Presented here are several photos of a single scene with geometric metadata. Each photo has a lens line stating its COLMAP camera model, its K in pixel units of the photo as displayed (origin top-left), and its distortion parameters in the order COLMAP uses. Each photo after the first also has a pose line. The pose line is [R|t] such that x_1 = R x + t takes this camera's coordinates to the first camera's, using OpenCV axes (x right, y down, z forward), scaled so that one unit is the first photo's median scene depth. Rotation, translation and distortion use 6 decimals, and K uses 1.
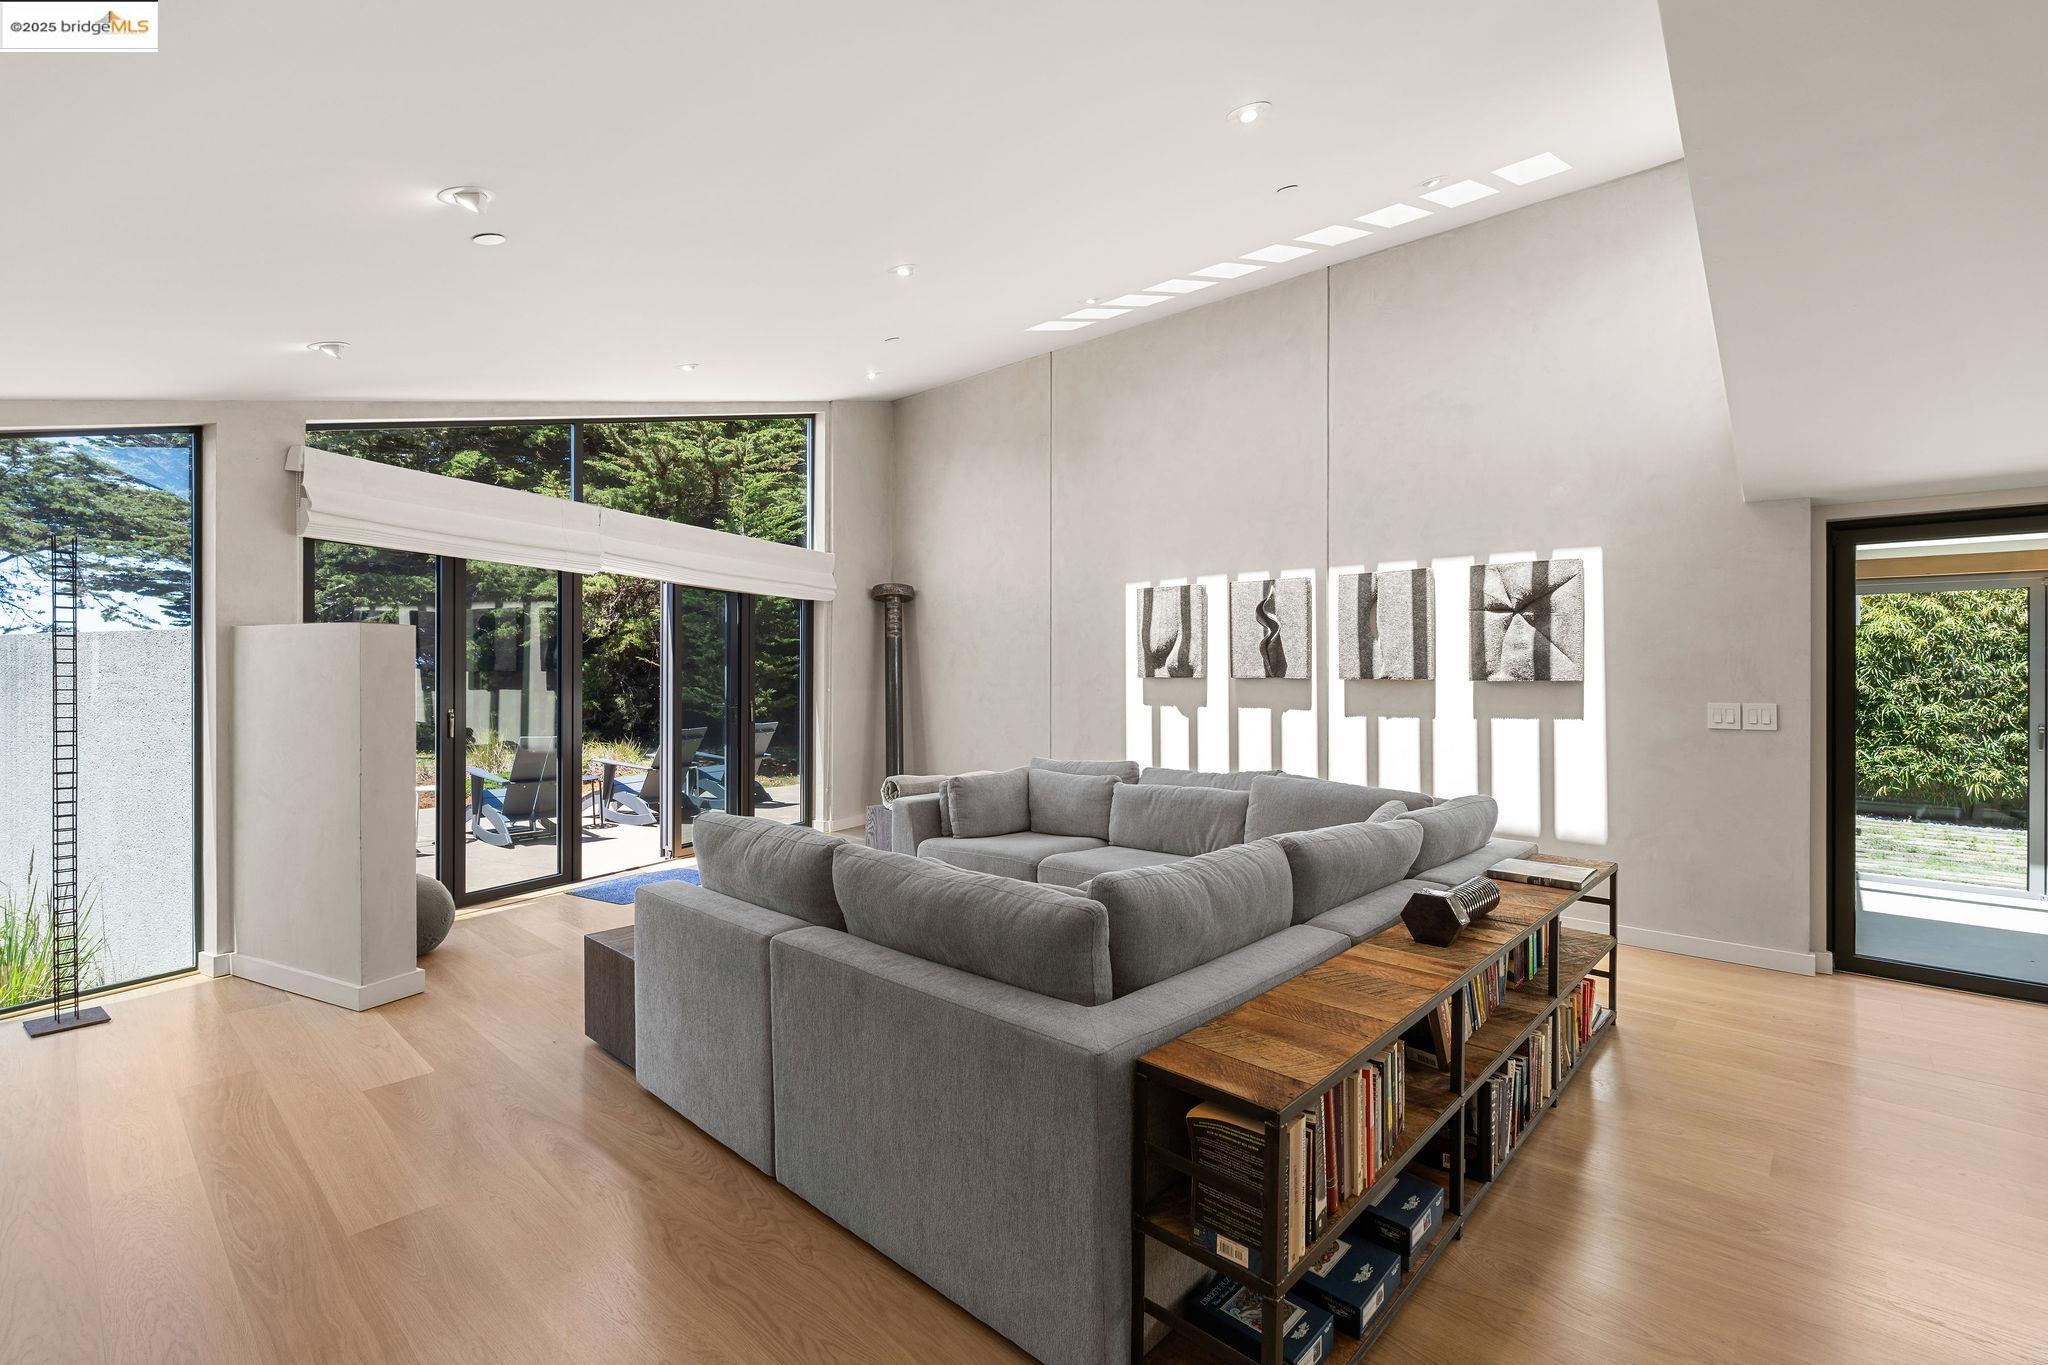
lens RADIAL K [[917.1, 0, 1024.0], [0, 917.1, 682.5], [0, 0, 1]] dist [-0.000553, -0.000016]
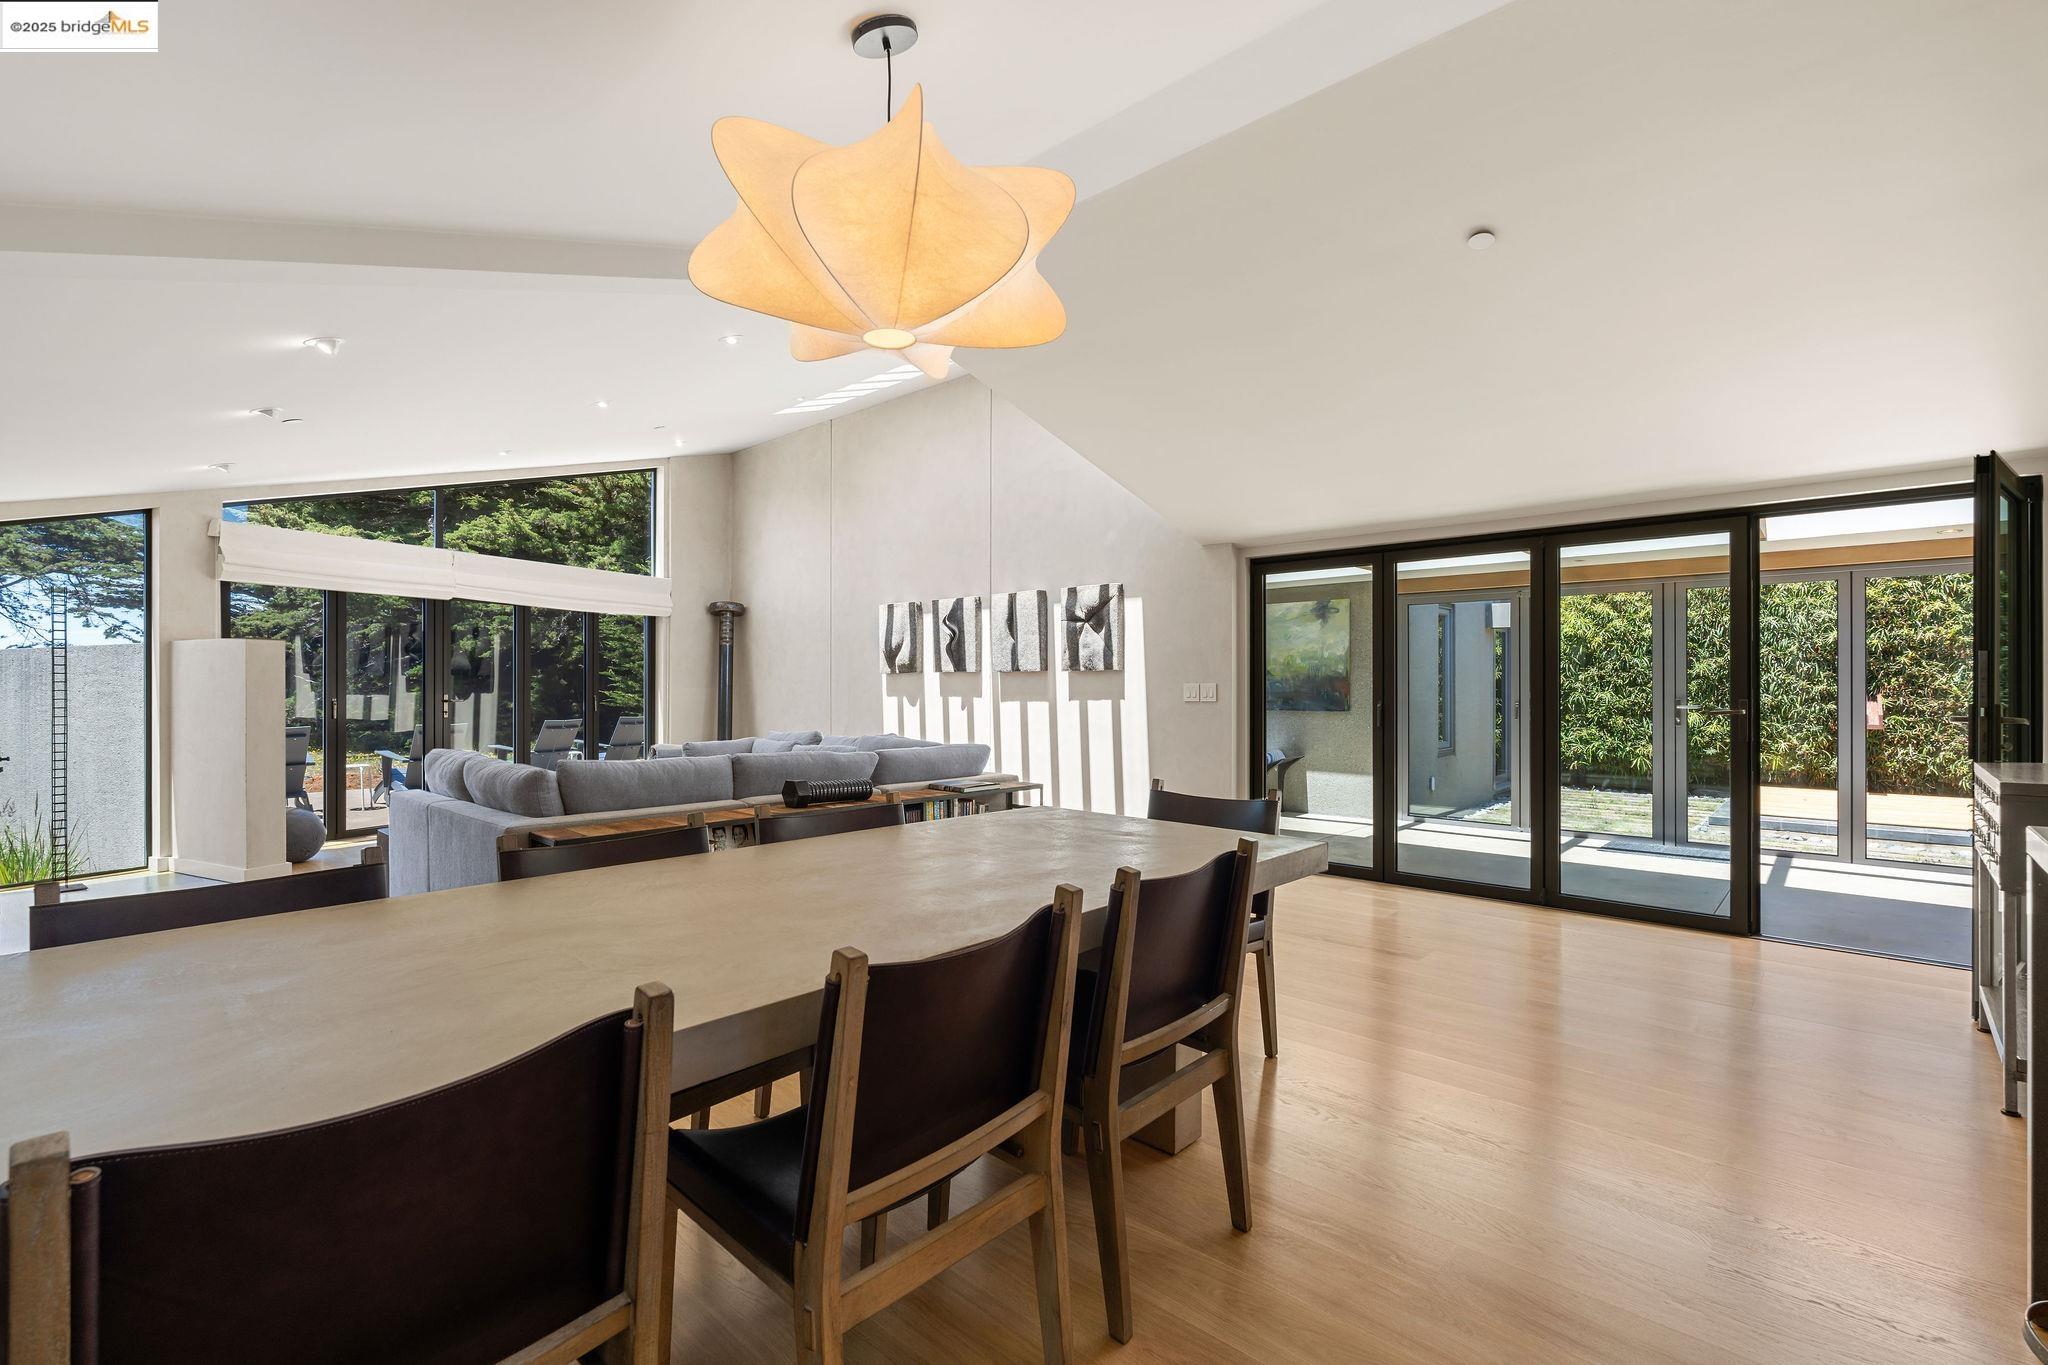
lens RADIAL K [[913.8, 0, 1008.5], [0, 913.8, 682.9], [0, 0, 1]] dist [0.001271, 0.000037]
pose [[0.999869, -0.009517, -0.013102, 0.252270], [0.009421, 0.999929, -0.007354, 0.014815], [0.013171, 0.007229, 0.999887, -0.229972]]
